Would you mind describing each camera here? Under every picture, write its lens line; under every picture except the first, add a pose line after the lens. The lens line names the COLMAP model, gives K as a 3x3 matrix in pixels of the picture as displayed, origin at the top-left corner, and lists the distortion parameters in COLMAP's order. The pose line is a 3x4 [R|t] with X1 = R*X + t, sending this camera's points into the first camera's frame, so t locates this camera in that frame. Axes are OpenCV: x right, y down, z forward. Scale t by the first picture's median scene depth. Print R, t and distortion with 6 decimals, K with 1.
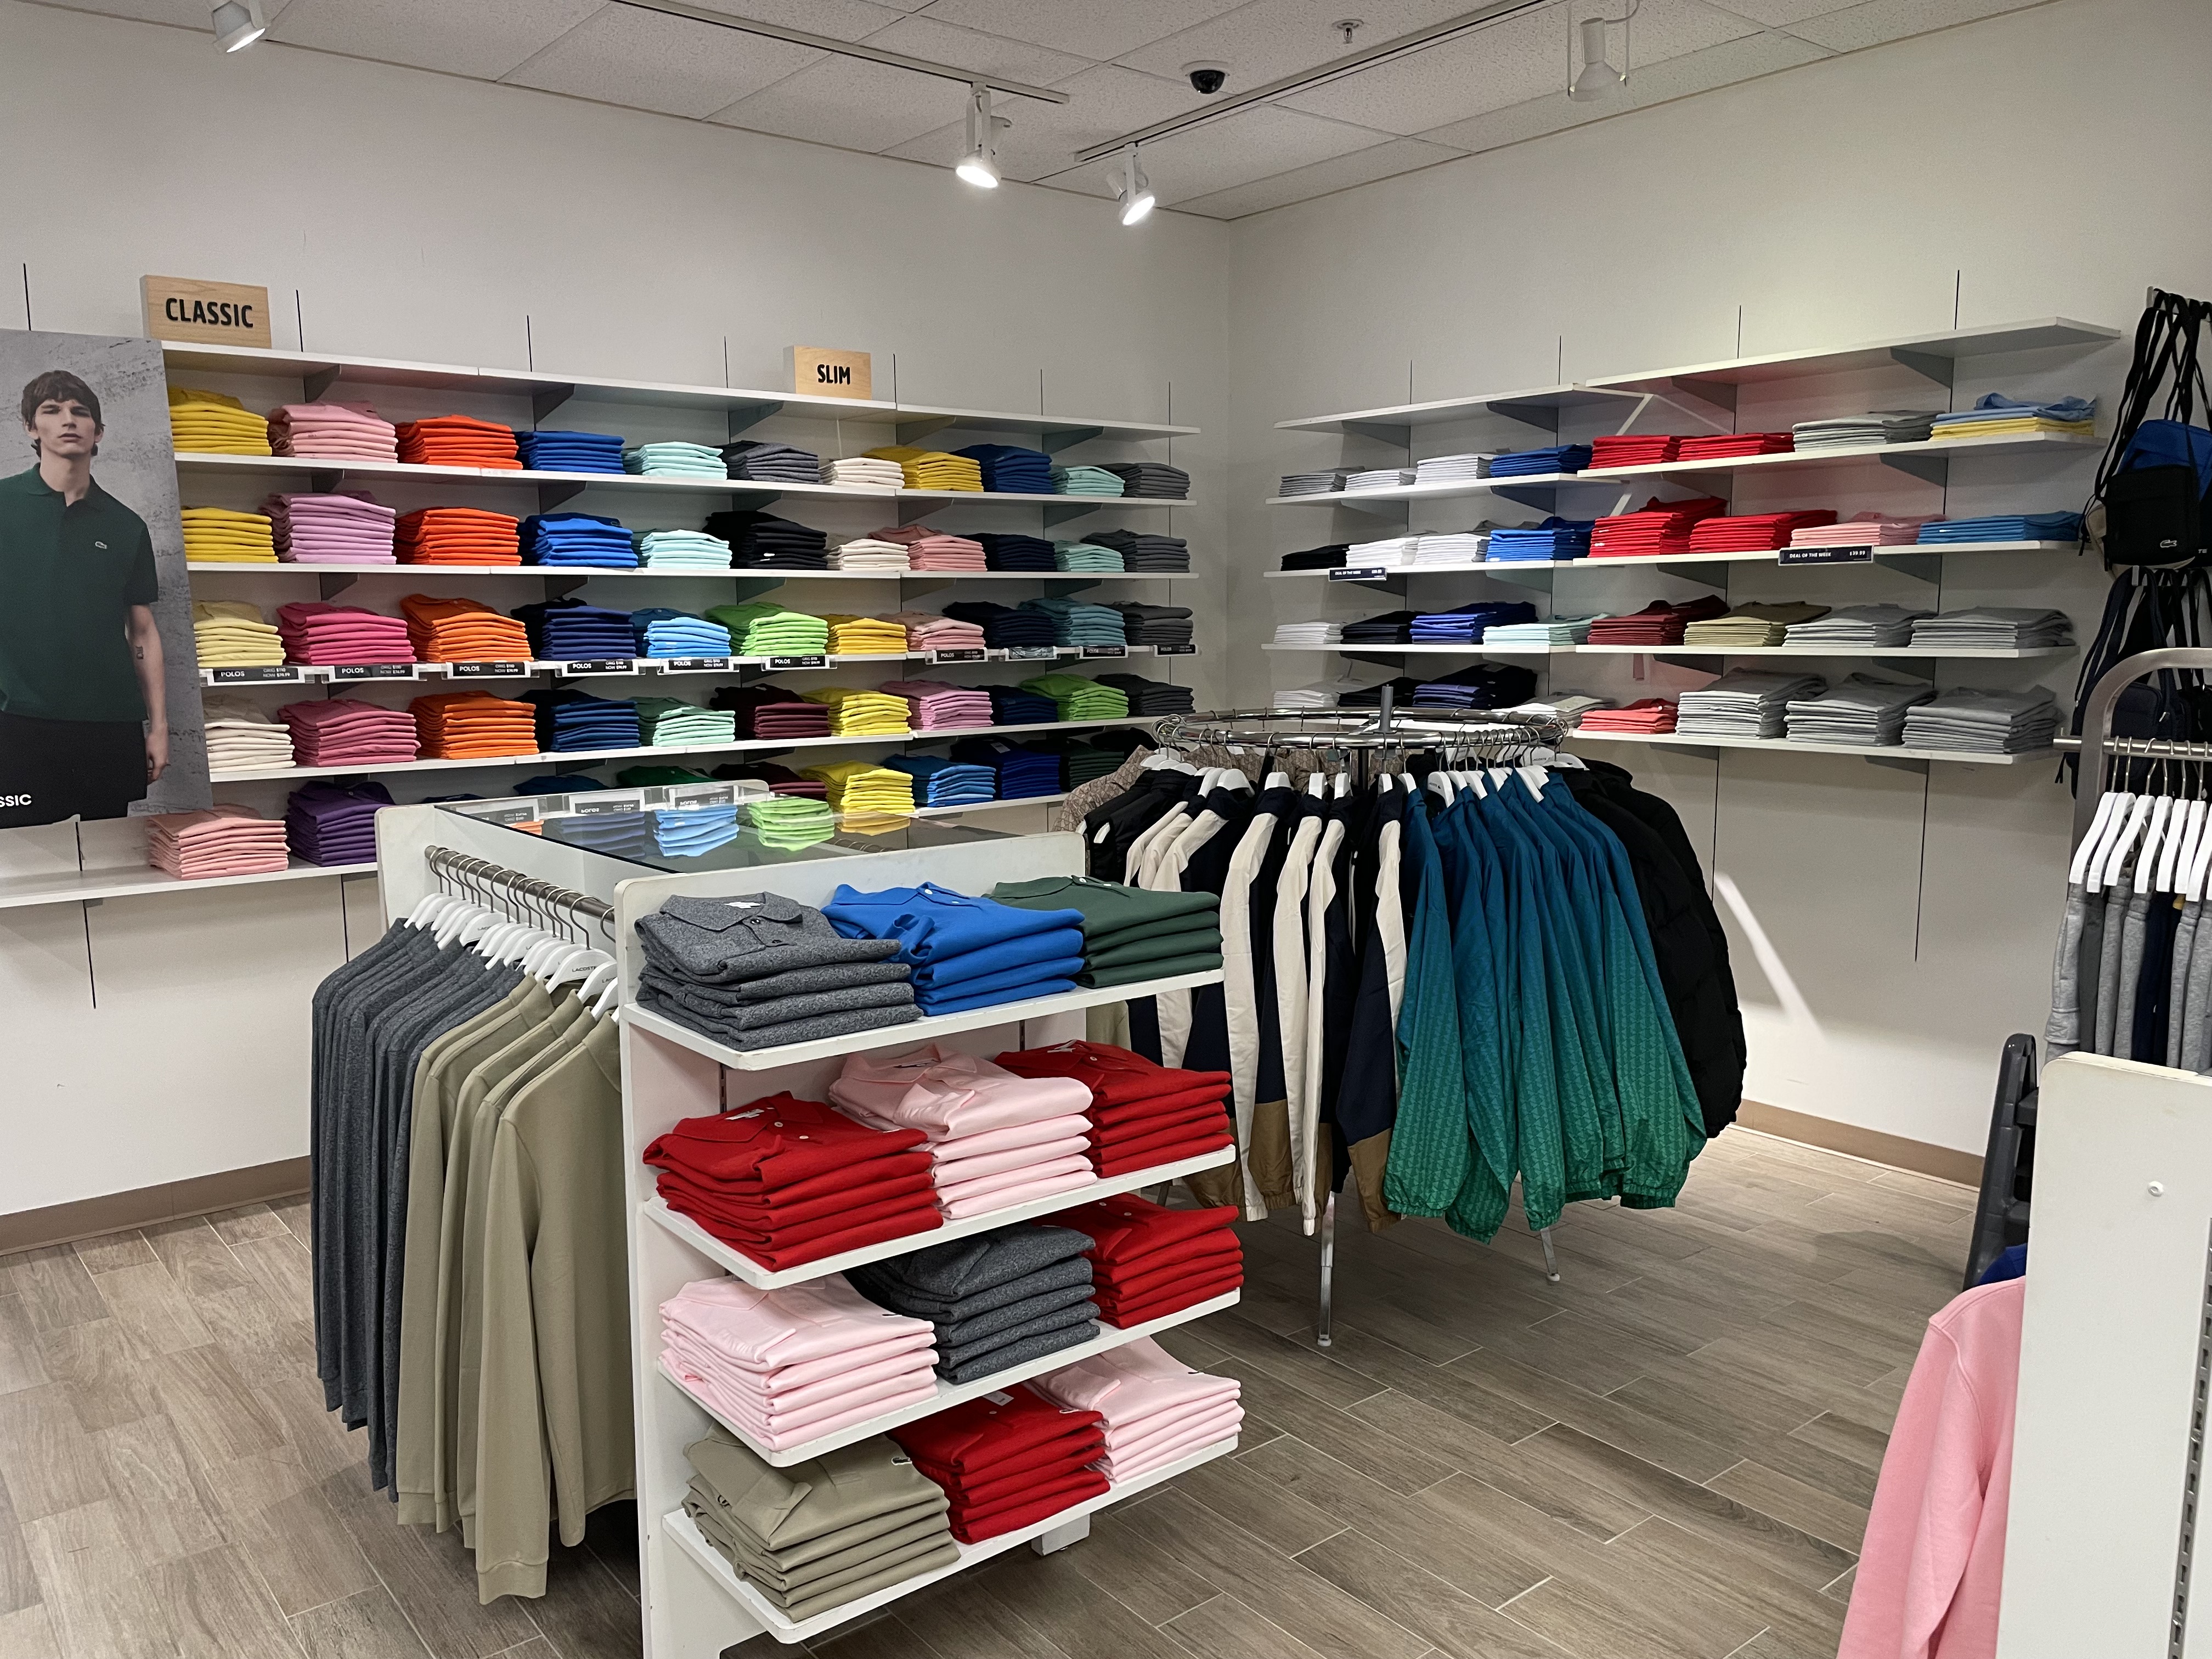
lens RADIAL K [[1684.5, 0, 1104.1], [0, 1684.5, 841.8], [0, 0, 1]] dist [0.010078, -0.012061]
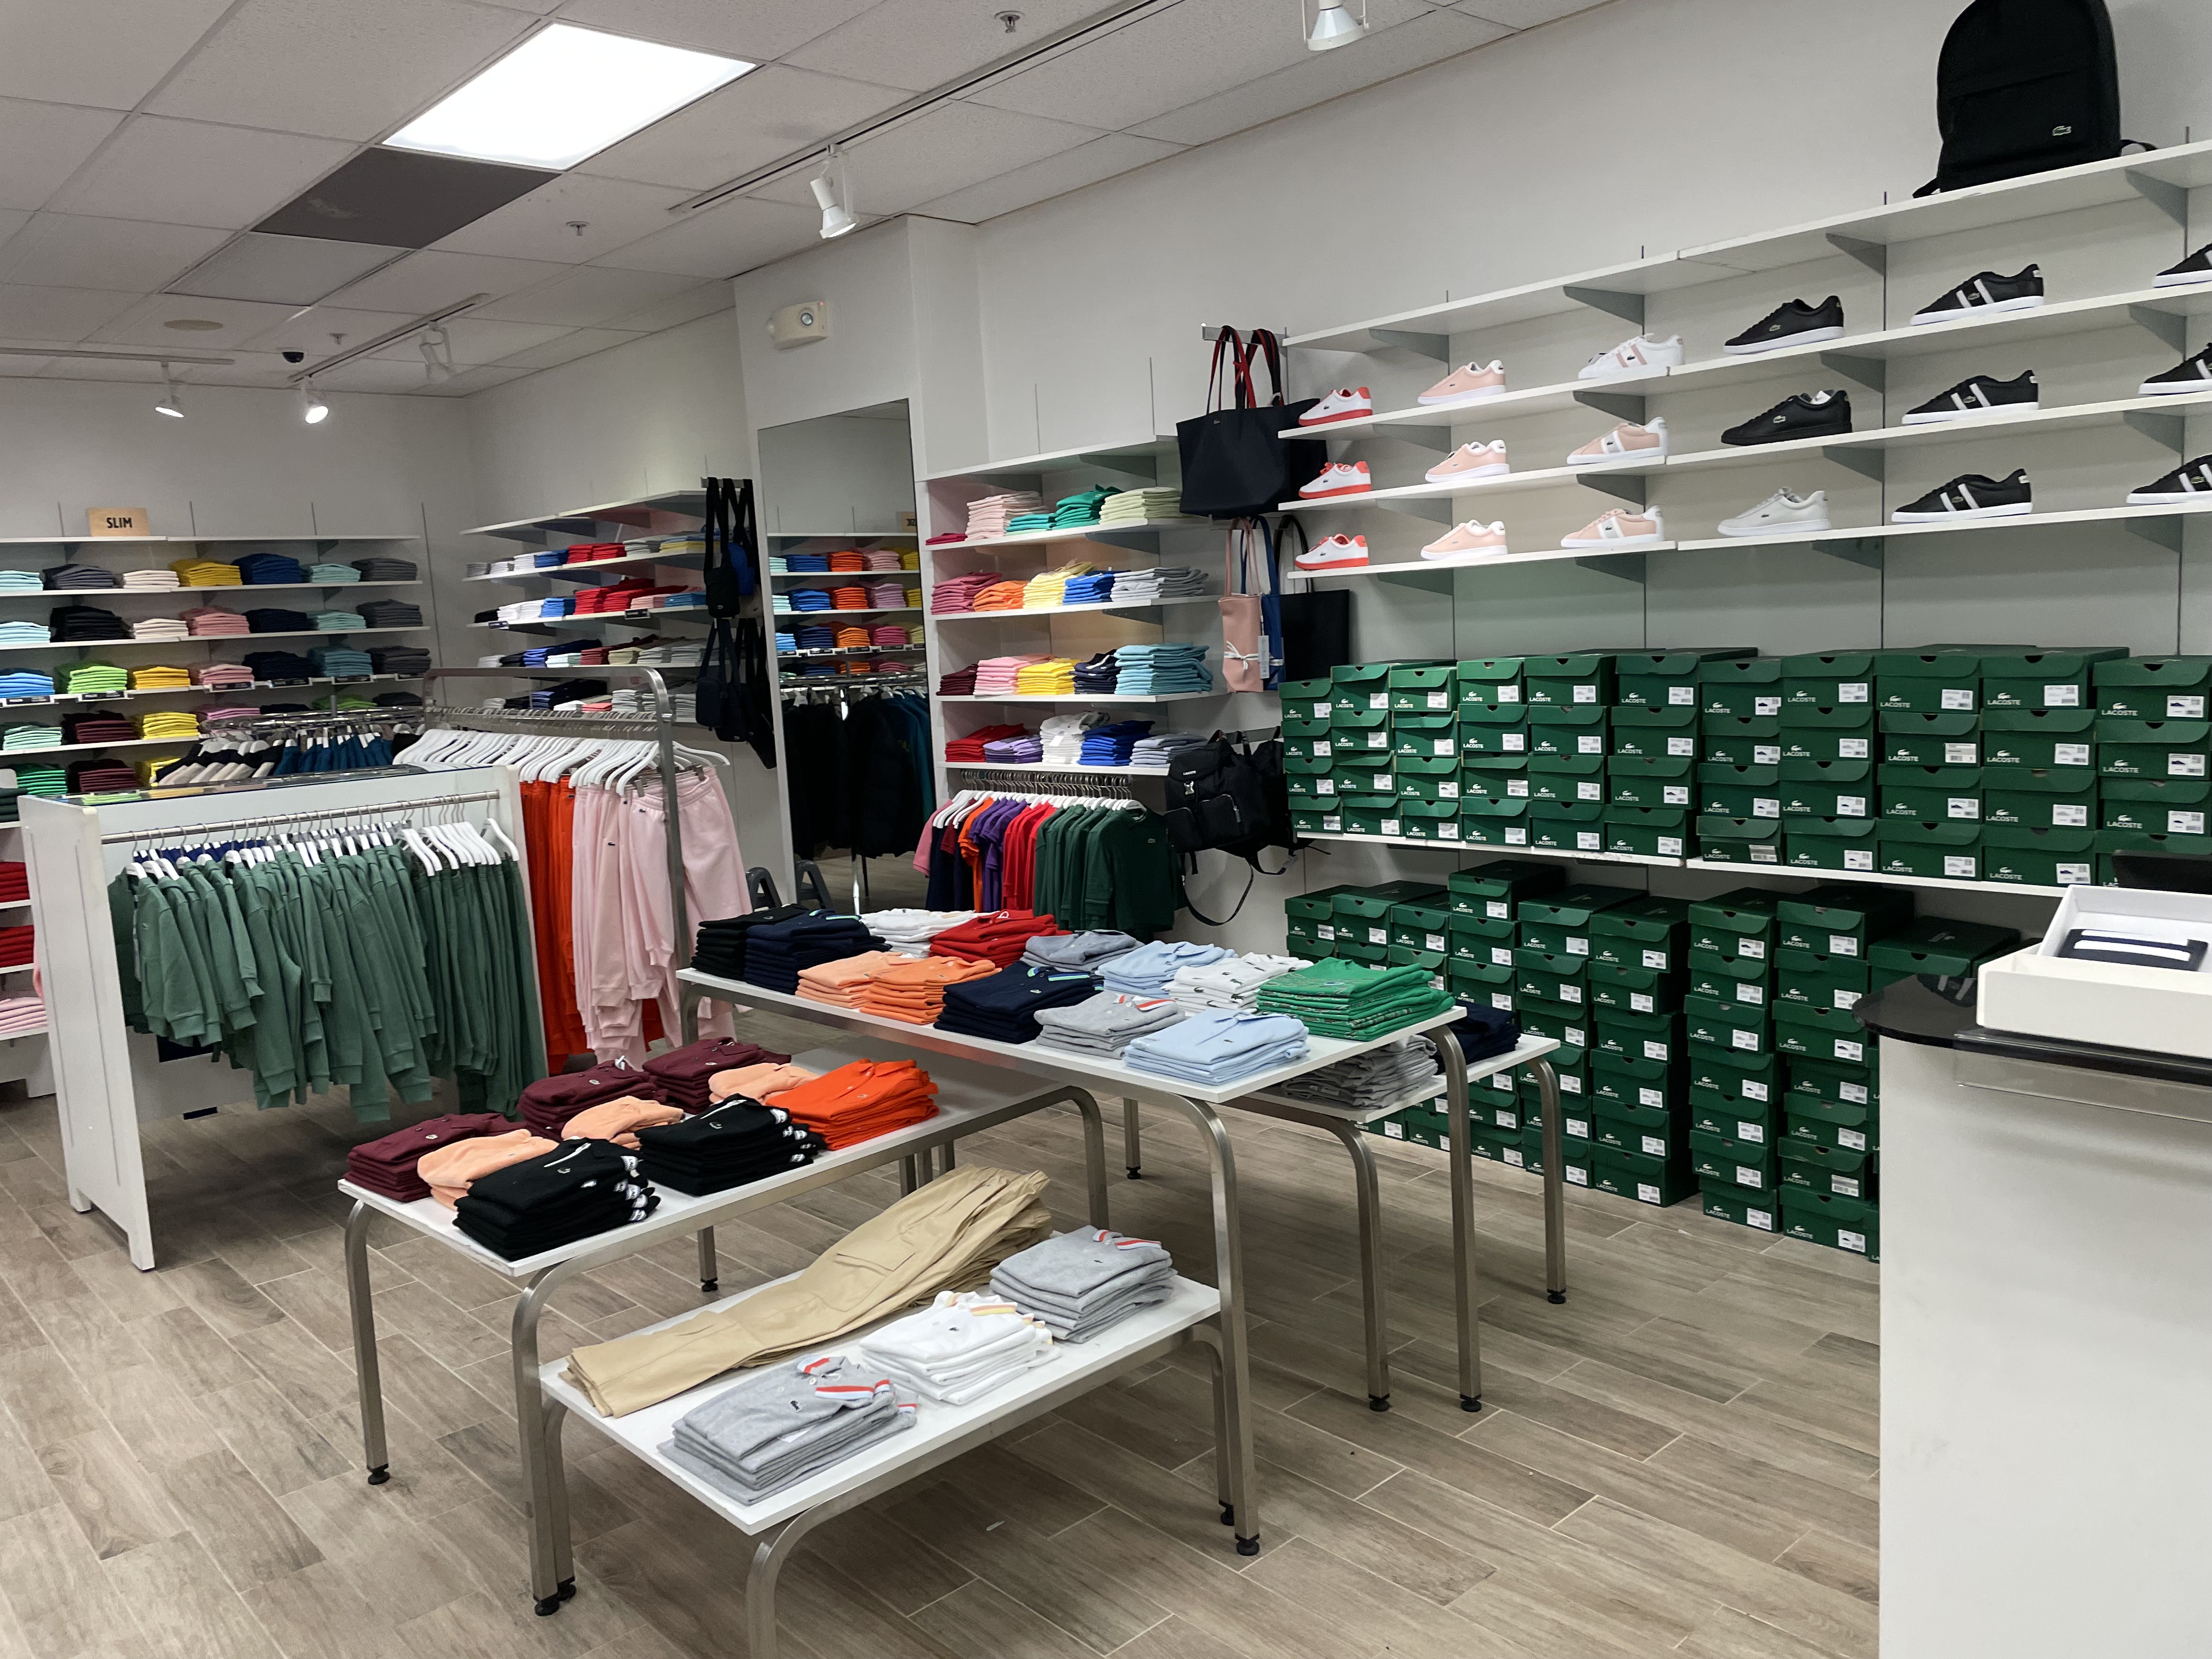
lens RADIAL K [[1684.5, 0, 1103.8], [0, 1684.5, 820.3], [0, 0, 1]] dist [0.010078, -0.012061]
pose [[0.998241, -0.045842, 0.037592, 0.719224], [0.046338, 0.998849, -0.012416, 0.080648], [-0.036979, 0.014136, 0.999216, -0.684052]]
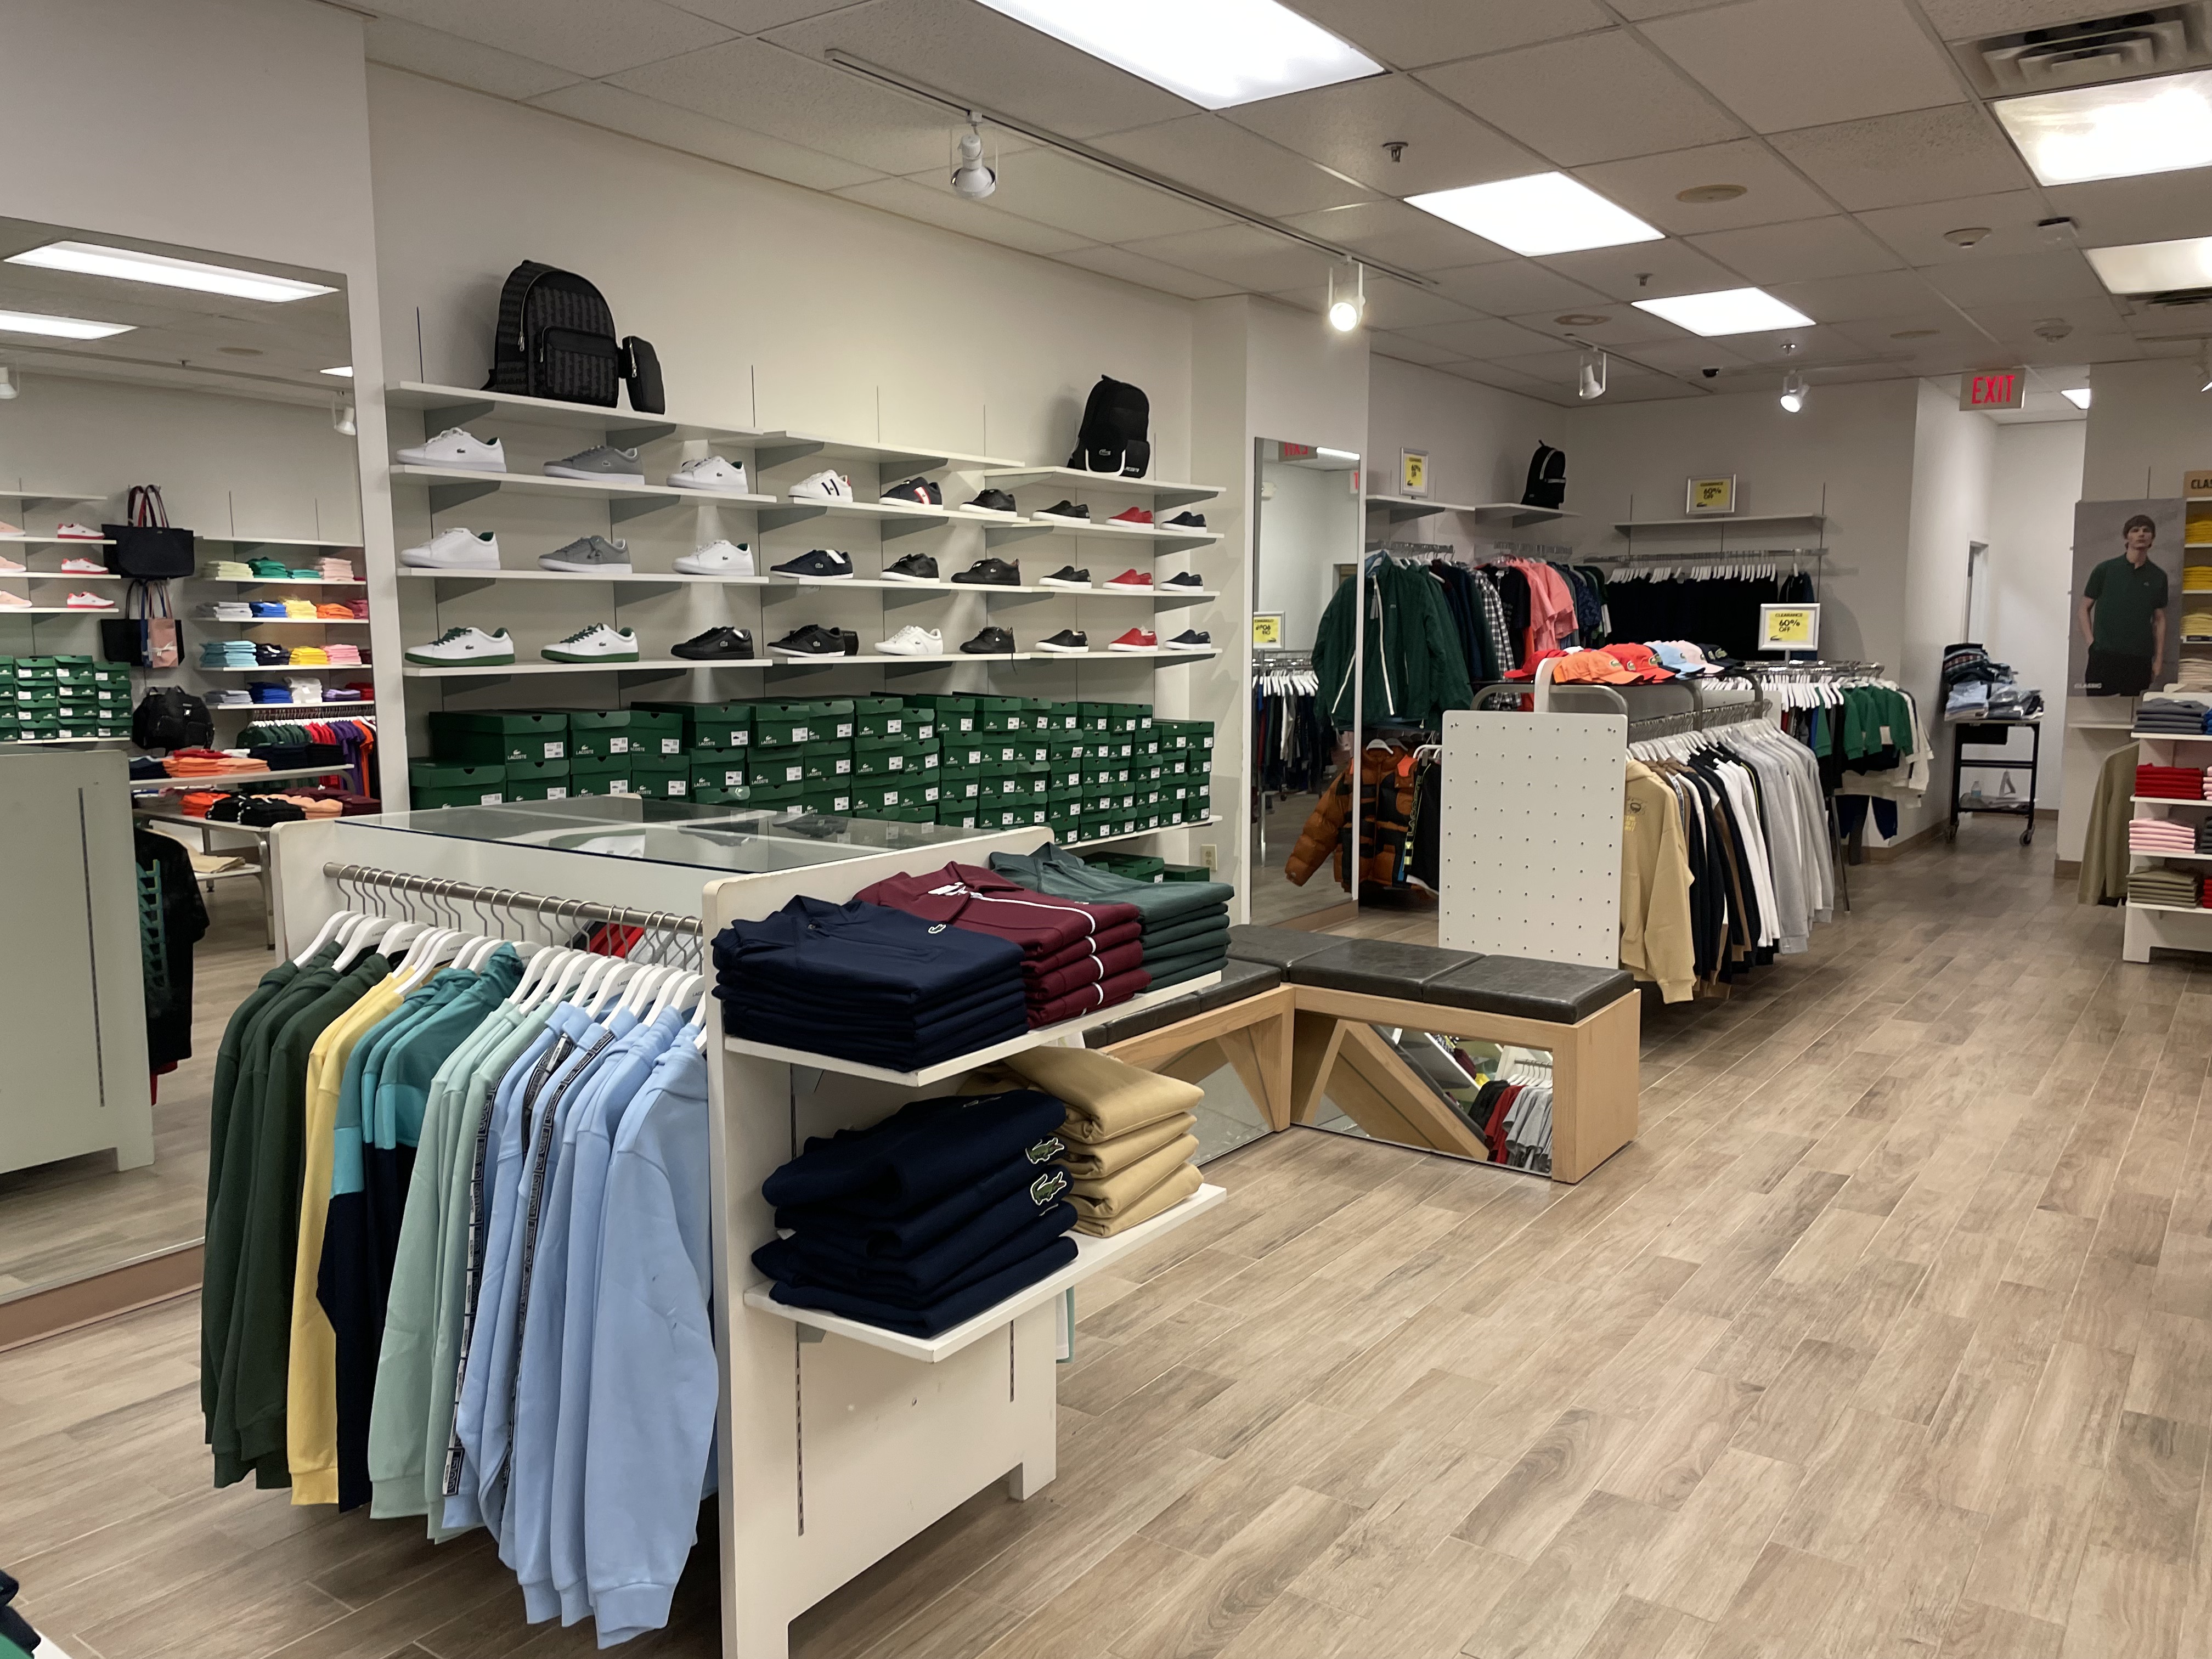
lens RADIAL K [[1684.5, 0, 1101.5], [0, 1684.5, 828.6], [0, 0, 1]] dist [0.010078, -0.012061]
pose [[0.261004, 0.127504, -0.956880, 0.998293], [-0.131924, 0.986650, 0.095487, 0.100210], [0.956281, 0.101313, 0.274341, -0.774233]]
